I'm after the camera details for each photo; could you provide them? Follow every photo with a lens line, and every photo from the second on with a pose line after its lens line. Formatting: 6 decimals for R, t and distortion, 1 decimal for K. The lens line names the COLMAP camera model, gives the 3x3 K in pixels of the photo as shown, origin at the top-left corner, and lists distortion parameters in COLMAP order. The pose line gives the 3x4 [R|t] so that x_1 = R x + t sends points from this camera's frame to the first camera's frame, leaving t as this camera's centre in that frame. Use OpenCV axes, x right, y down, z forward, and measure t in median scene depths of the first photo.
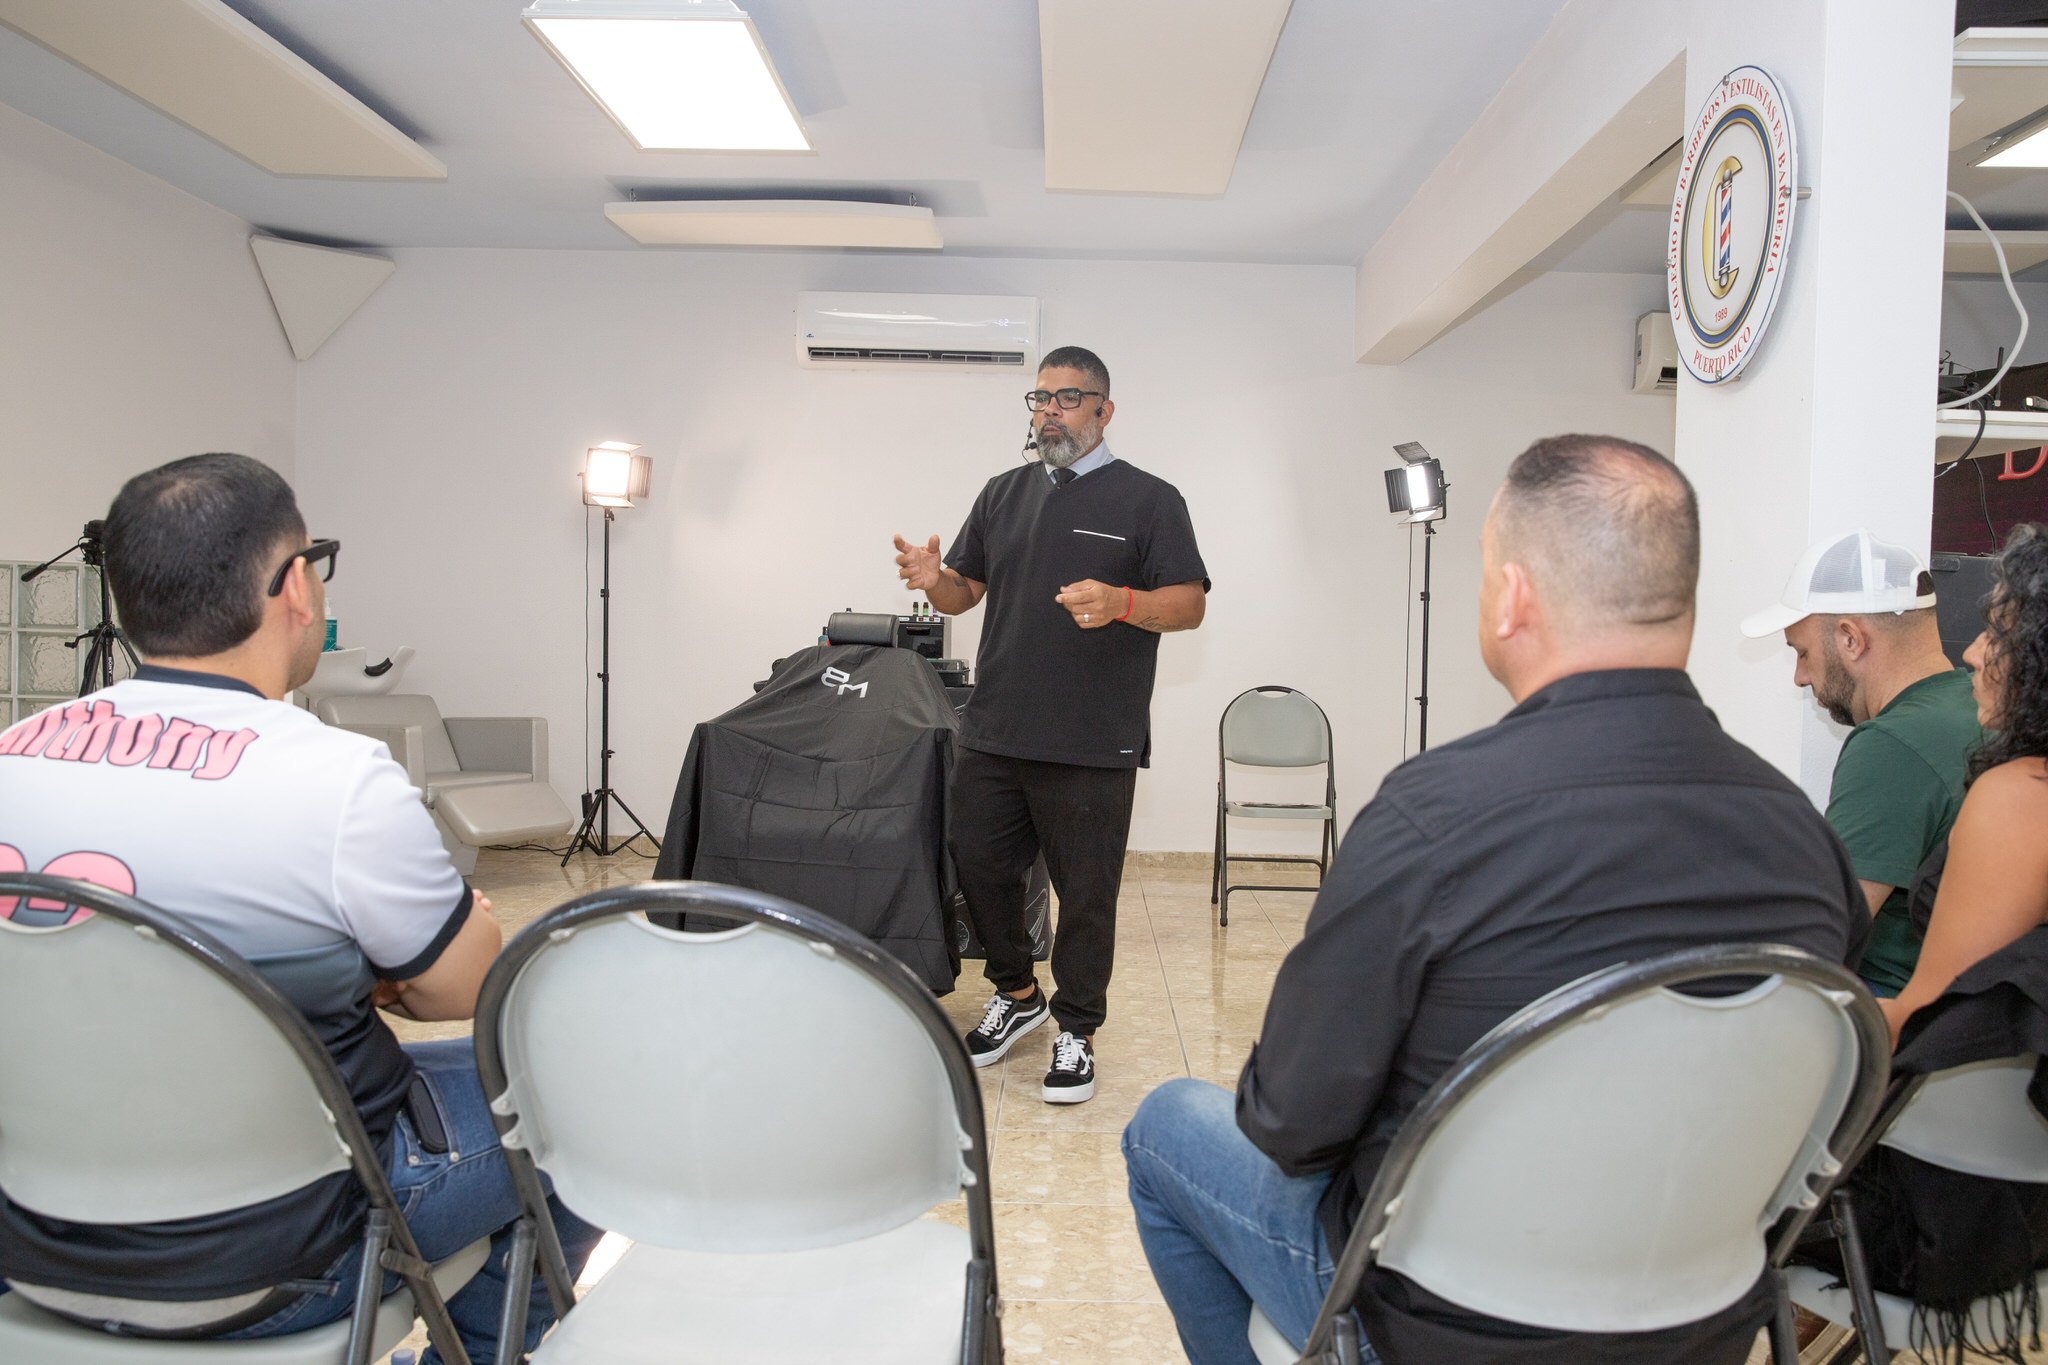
lens RADIAL K [[1720.4, 0, 1027.0], [0, 1720.4, 686.2], [0, 0, 1]] dist [-0.069092, 0.102906]
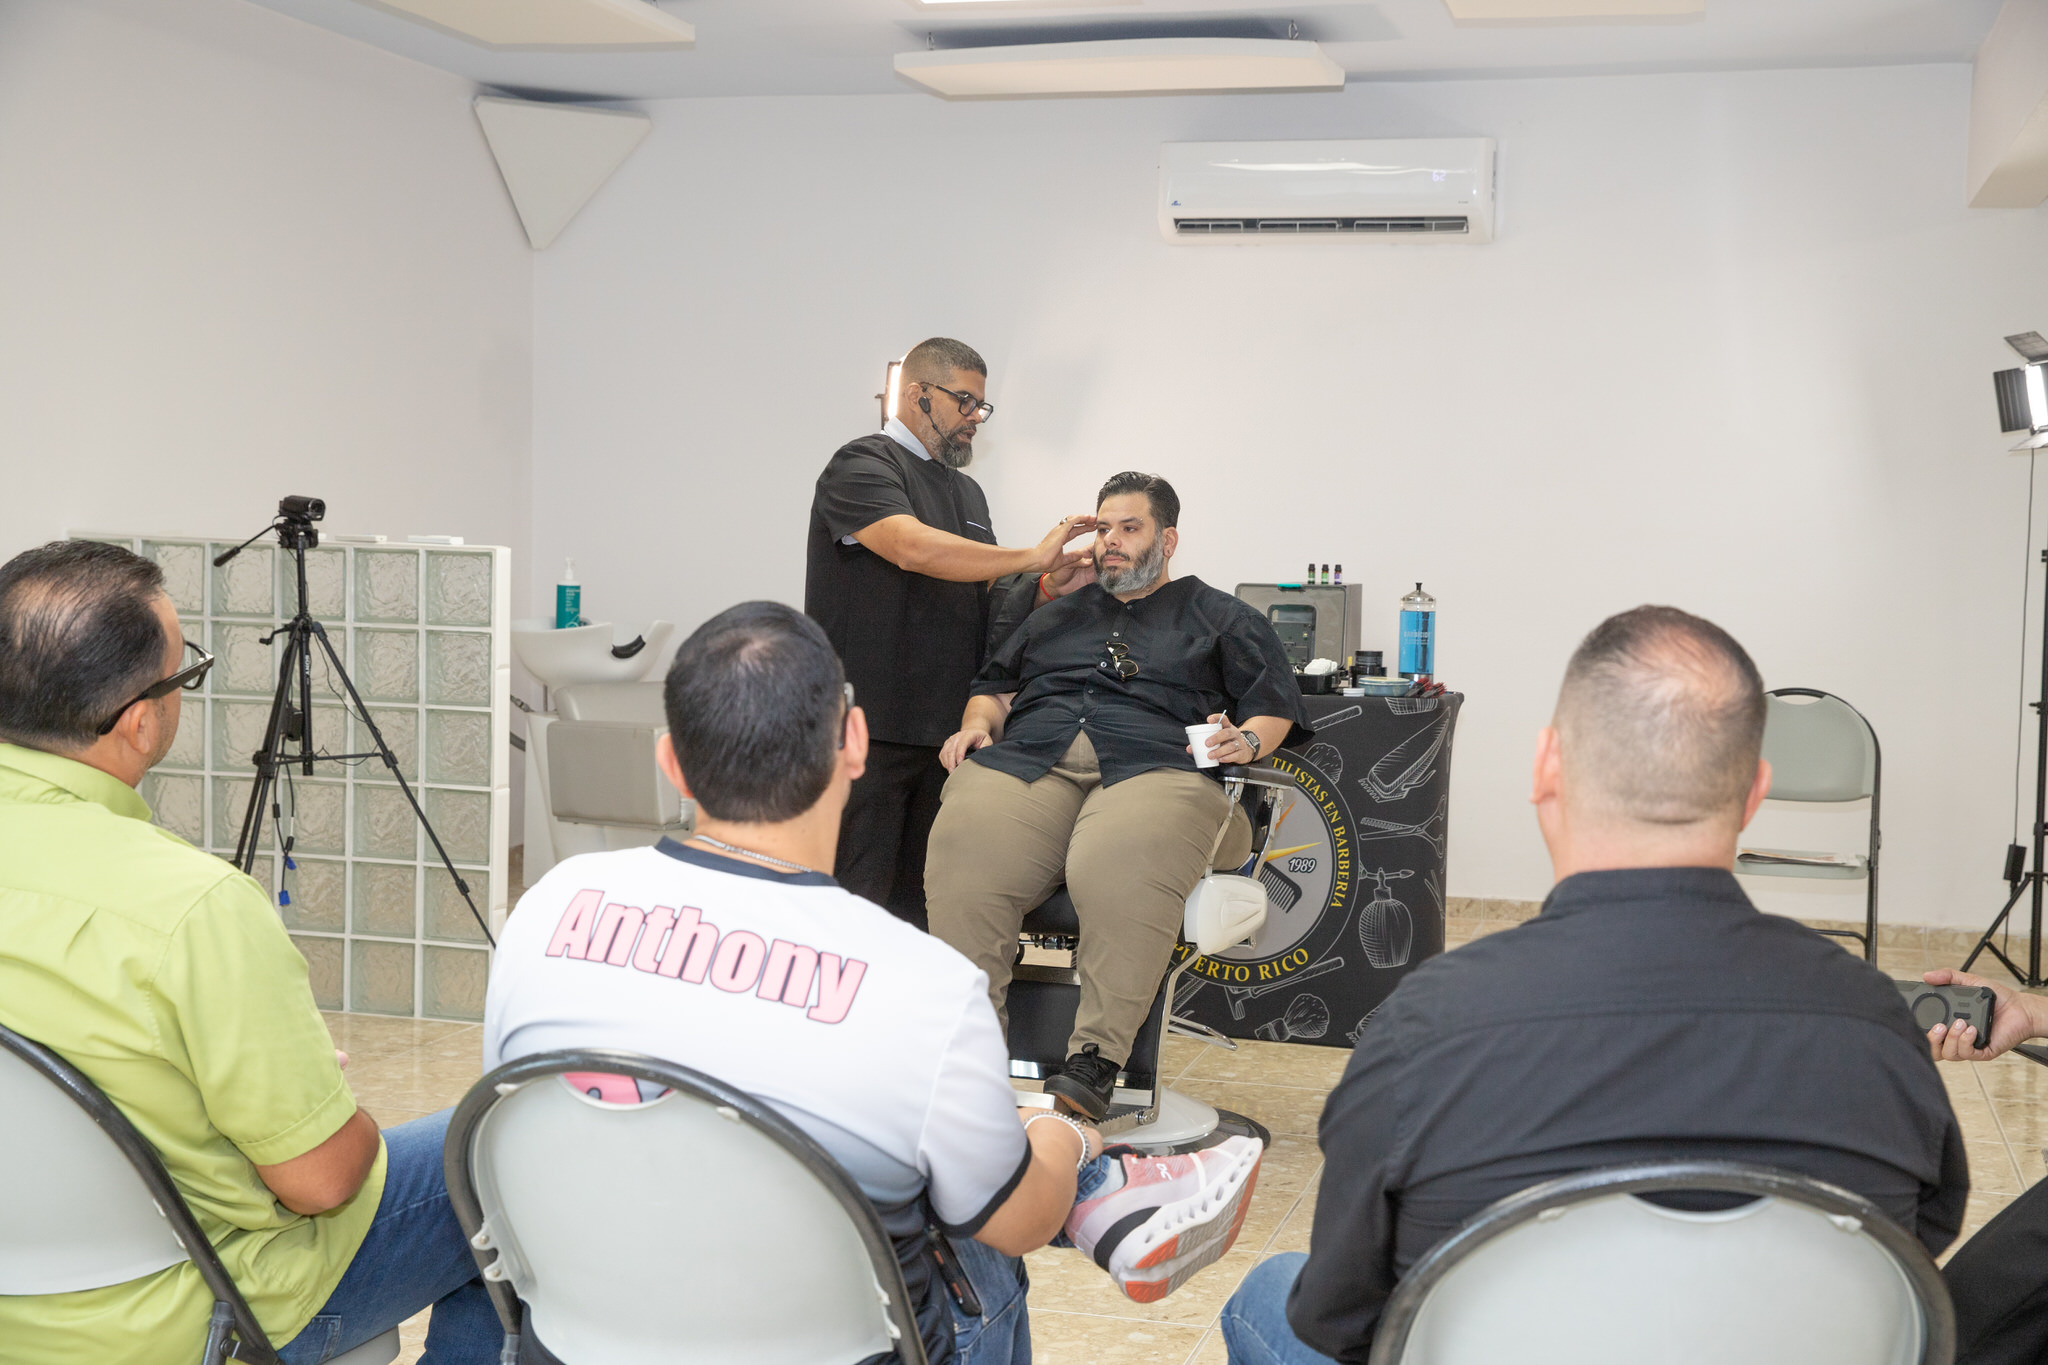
lens RADIAL K [[2656.2, 0, 983.4], [0, 2656.2, 706.6], [0, 0, 1]] dist [0.086505, 0.000000]
pose [[0.966491, 0.013144, -0.256362, 0.149114], [-0.004282, 0.999375, 0.035094, -0.043084], [0.256663, -0.032820, 0.965944, -0.235760]]
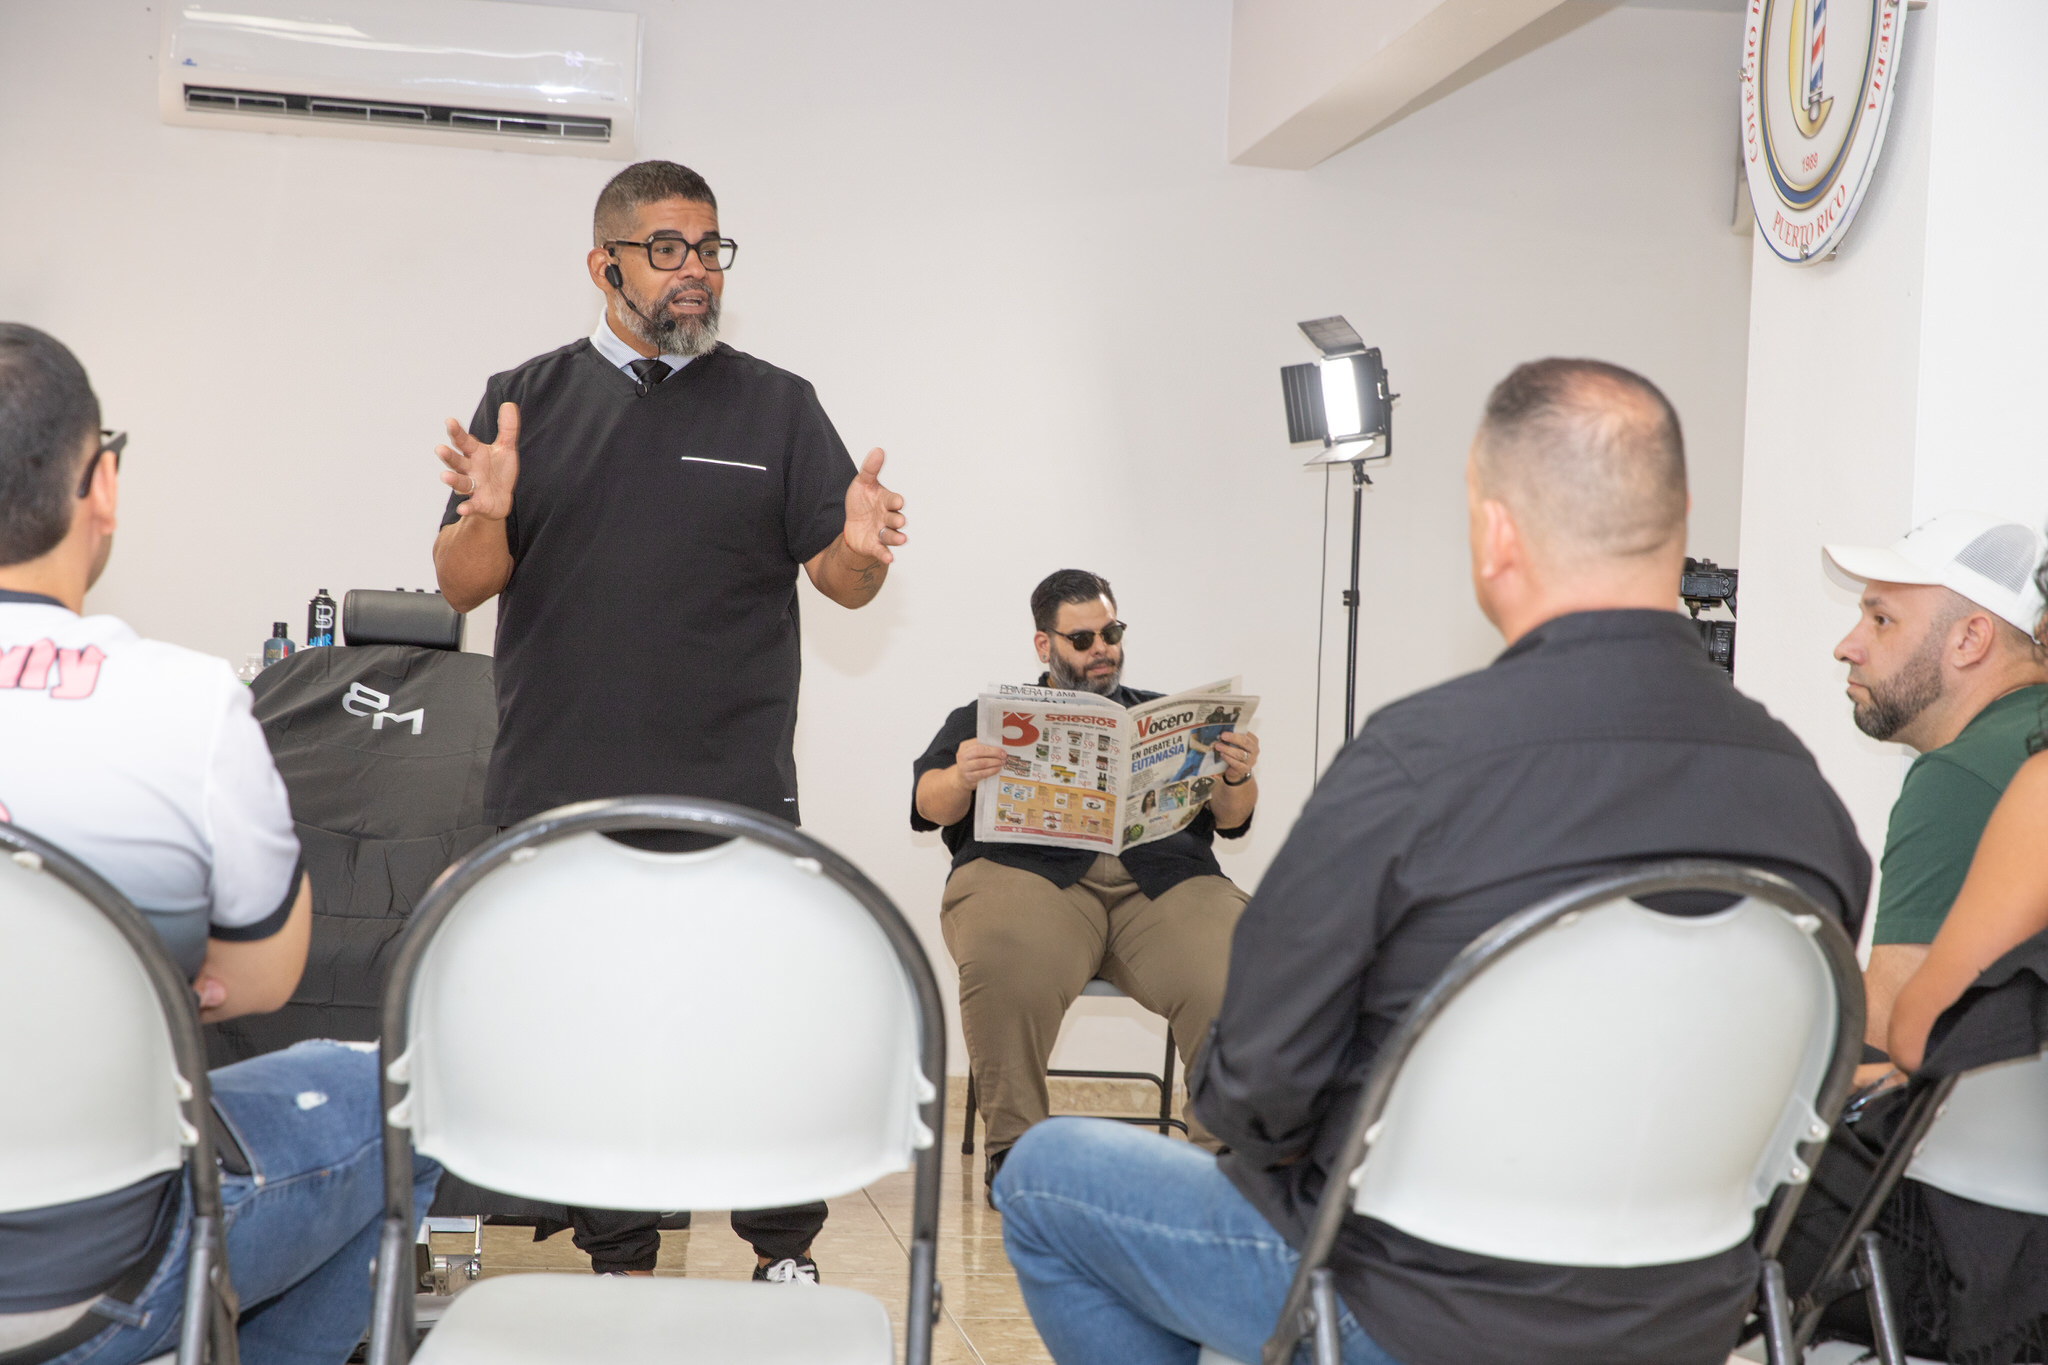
lens RADIAL K [[4038.5, 0, 1044.4], [0, 4038.5, 694.0], [0, 0, 1]] dist [0.265514, 0.000000]
pose [[0.987002, 0.018253, 0.159671, -0.108220], [-0.012536, 0.999246, -0.036738, 0.041623], [-0.160221, 0.034259, 0.986486, -0.397491]]
